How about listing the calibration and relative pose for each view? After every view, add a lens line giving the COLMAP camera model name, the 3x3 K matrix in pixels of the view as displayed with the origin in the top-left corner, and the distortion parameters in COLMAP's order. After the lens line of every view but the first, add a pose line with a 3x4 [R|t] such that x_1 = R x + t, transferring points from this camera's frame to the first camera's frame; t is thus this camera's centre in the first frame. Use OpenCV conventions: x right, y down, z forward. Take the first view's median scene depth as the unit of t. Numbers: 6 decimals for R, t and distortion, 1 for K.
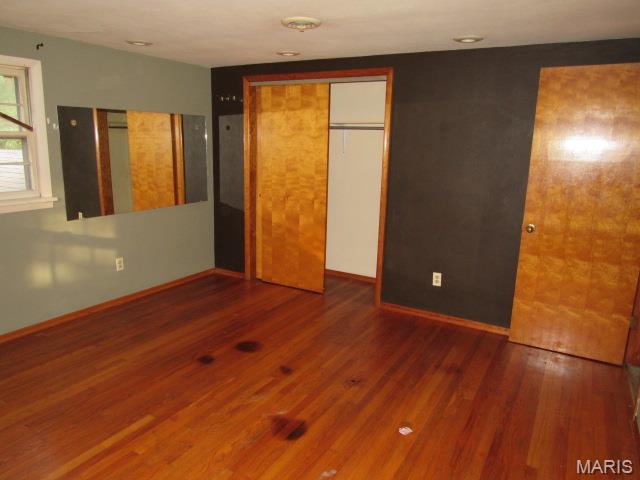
lens RADIAL K [[461.7, 0, 320.6], [0, 461.7, 224.8], [0, 0, 1]] dist [-0.000154, -0.000247]
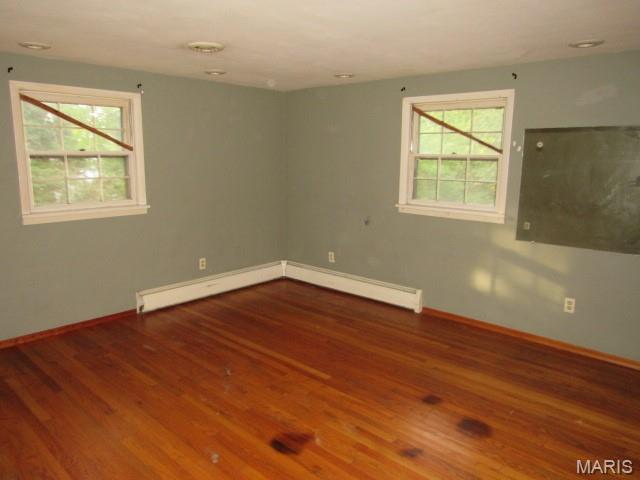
lens RADIAL K [[461.1, 0, 312.7], [0, 461.1, 238.5], [0, 0, 1]] dist [-0.000717, 0.005909]
pose [[-0.211848, 0.146473, -0.966264, 0.569476], [-0.192359, 0.963115, 0.188169, -0.124736], [0.958185, 0.225733, -0.175859, 0.784115]]
